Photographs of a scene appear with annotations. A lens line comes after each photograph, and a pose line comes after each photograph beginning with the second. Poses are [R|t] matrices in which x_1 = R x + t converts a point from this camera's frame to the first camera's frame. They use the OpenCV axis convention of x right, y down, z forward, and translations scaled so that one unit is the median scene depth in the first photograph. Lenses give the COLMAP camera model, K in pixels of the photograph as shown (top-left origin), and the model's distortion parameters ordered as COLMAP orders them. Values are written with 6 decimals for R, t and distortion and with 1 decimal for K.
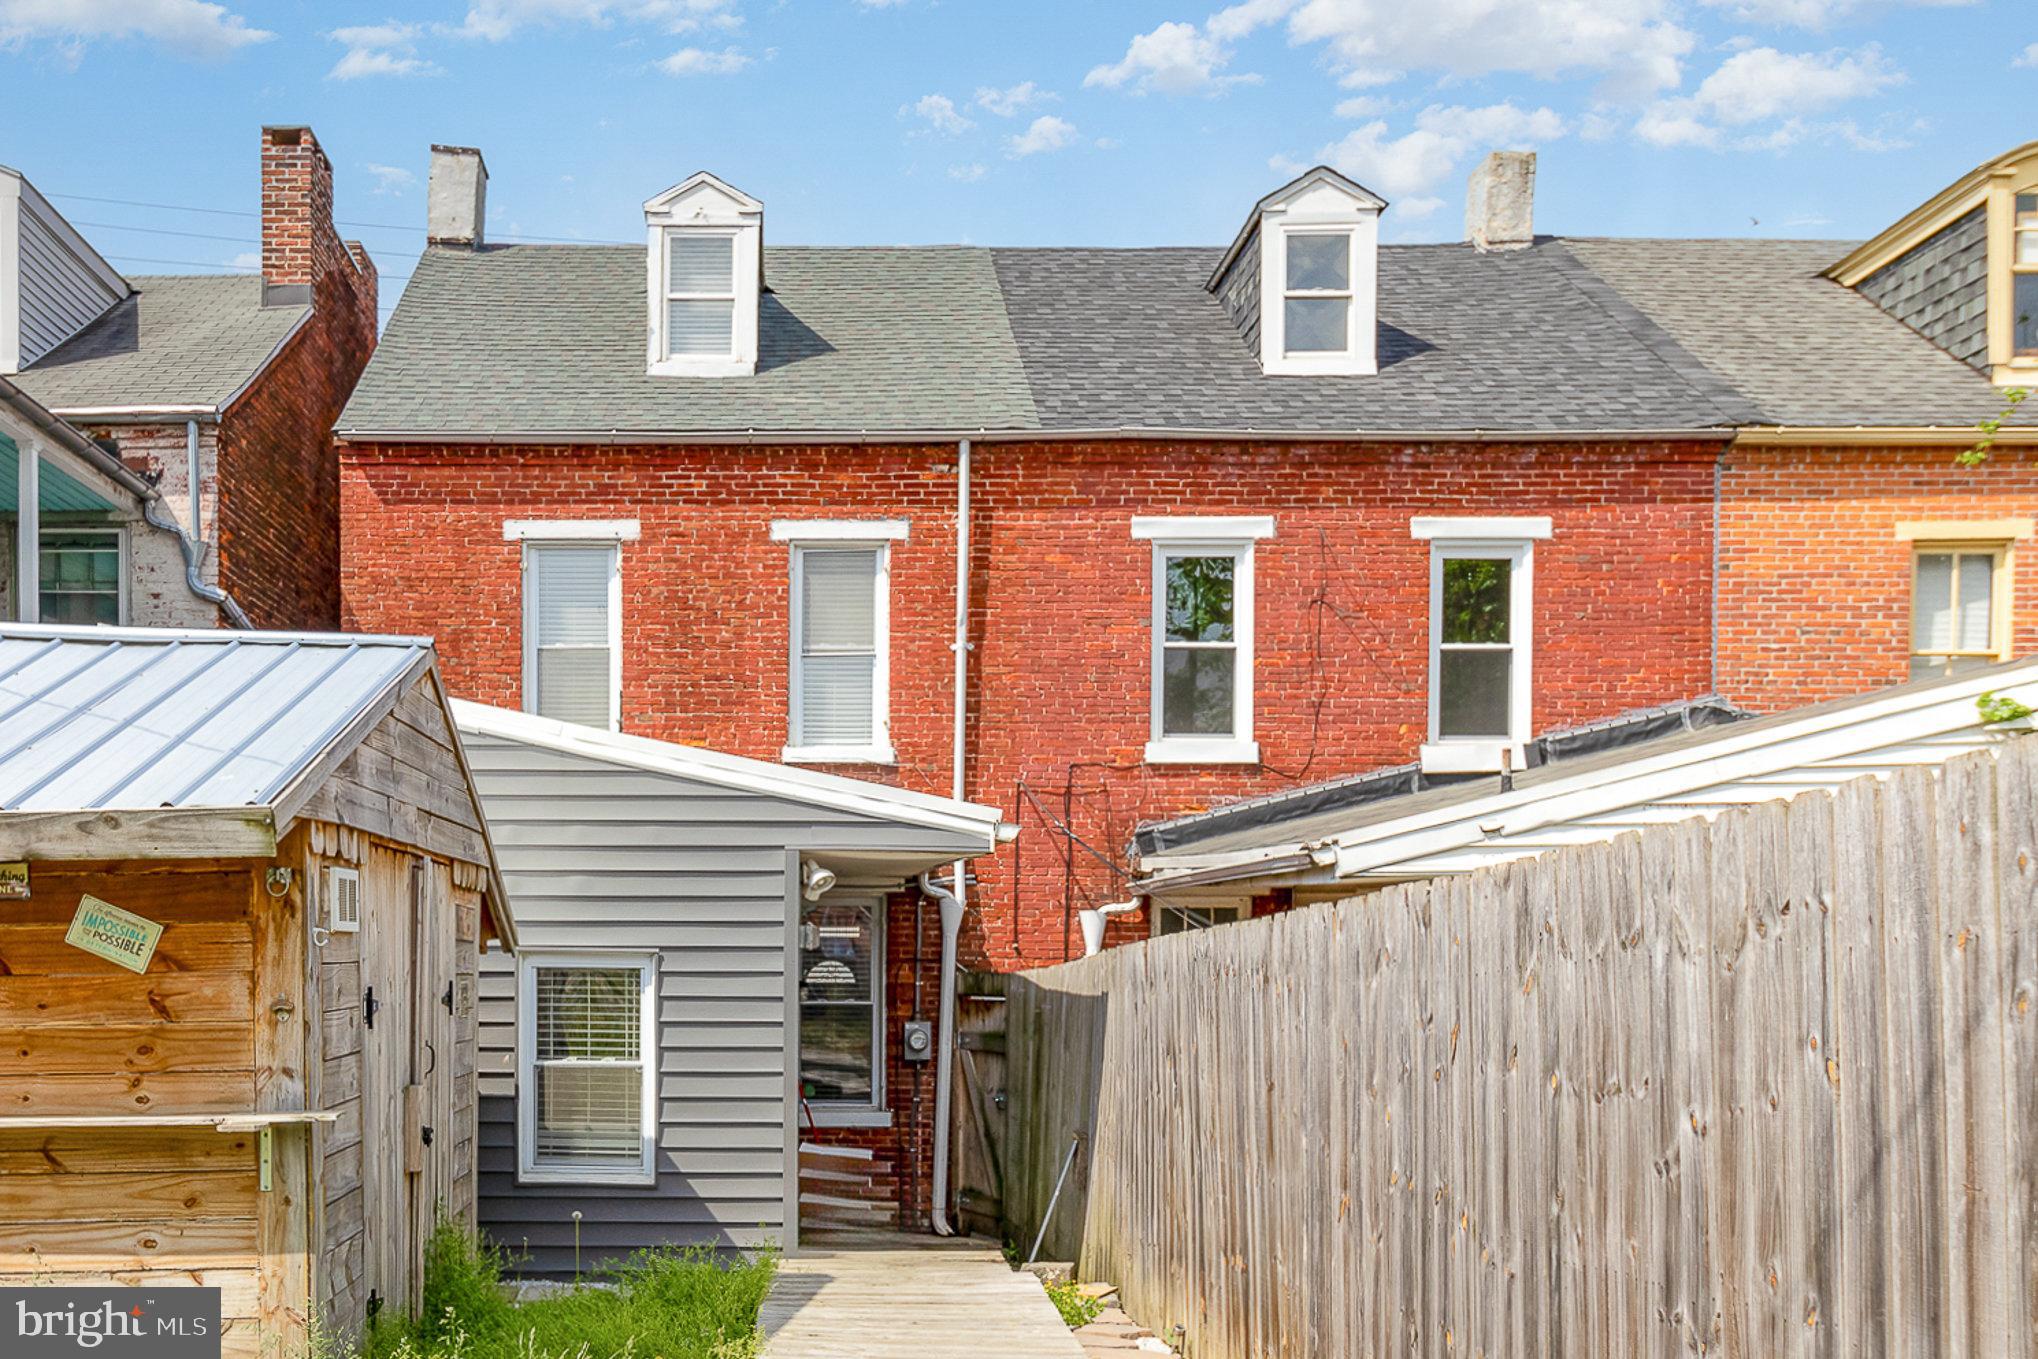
lens RADIAL K [[2616.7, 0, 1019.7], [0, 2616.7, 779.8], [0, 0, 1]] dist [-0.017626, -0.013435]
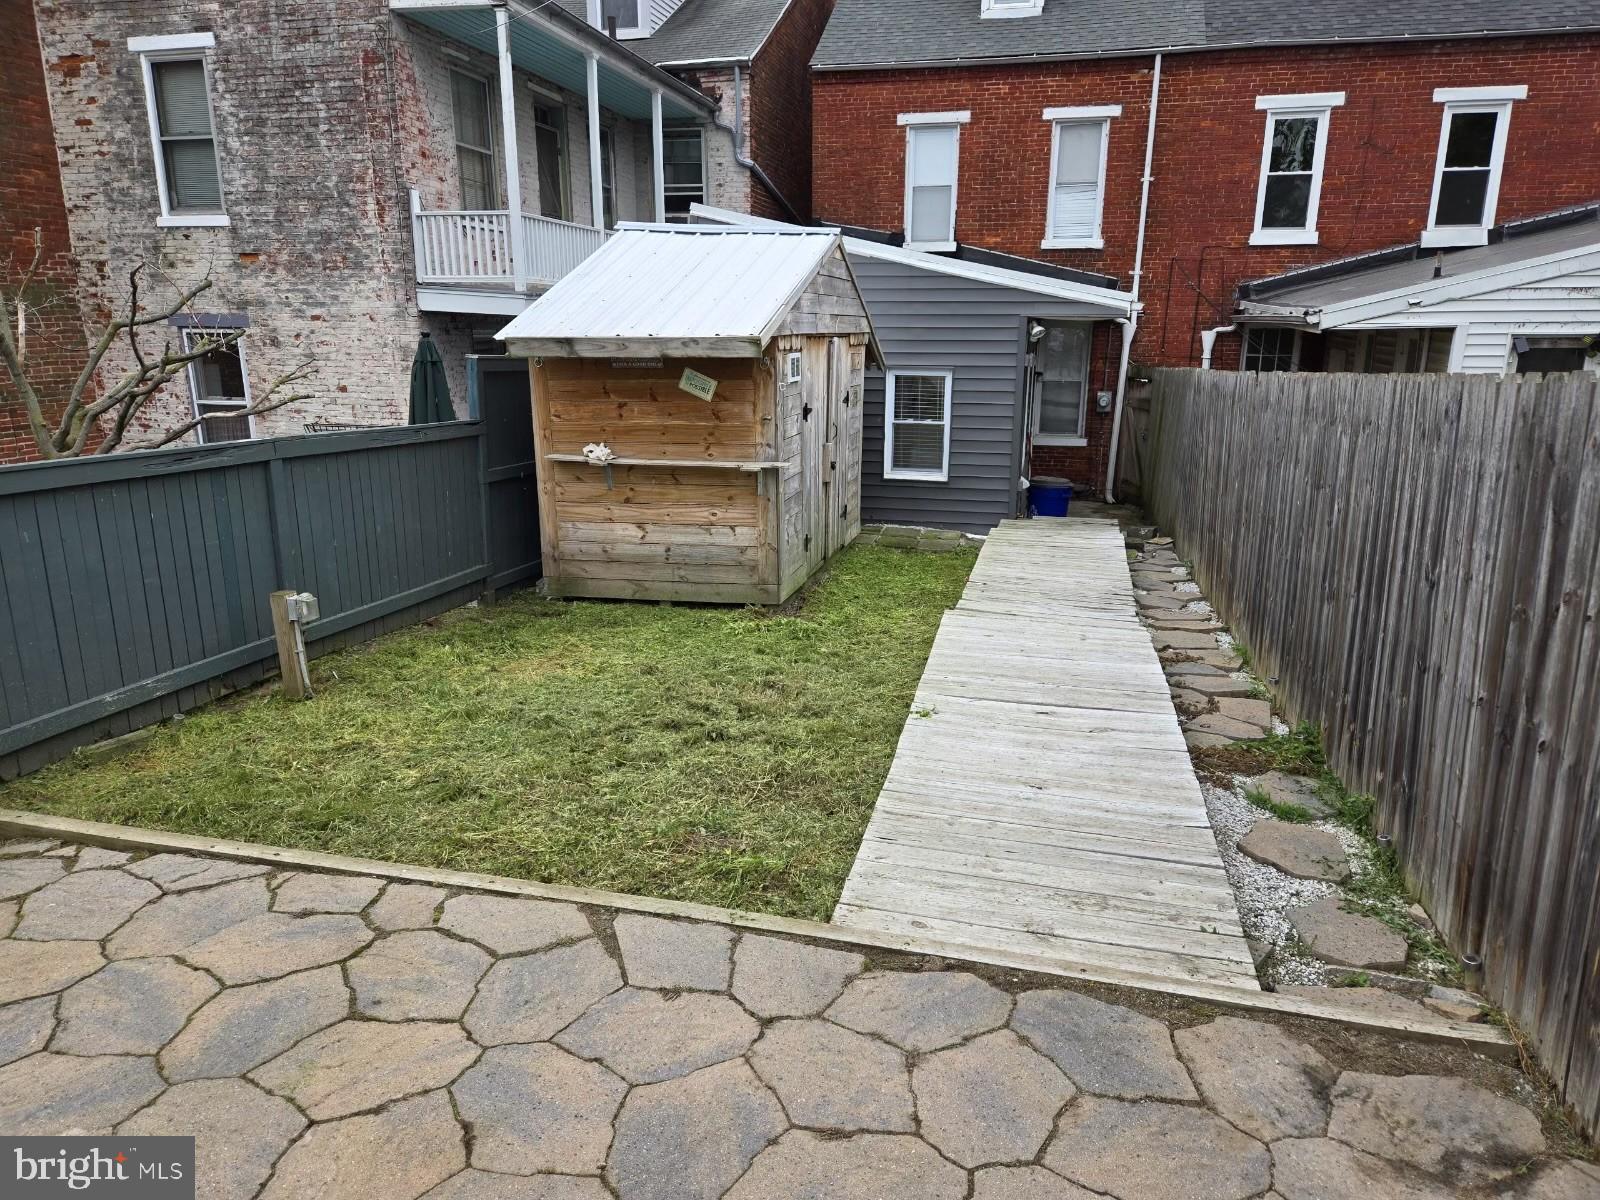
lens RADIAL K [[1058.4, 0, 800.0], [0, 1058.4, 600.0], [0, 0, 1]] dist [0.000622, -0.049557]
pose [[0.971852, 0.059820, -0.227870, -0.070658], [-0.004530, 0.971792, 0.235794, 0.060047], [0.235548, -0.228125, 0.944710, 0.186765]]
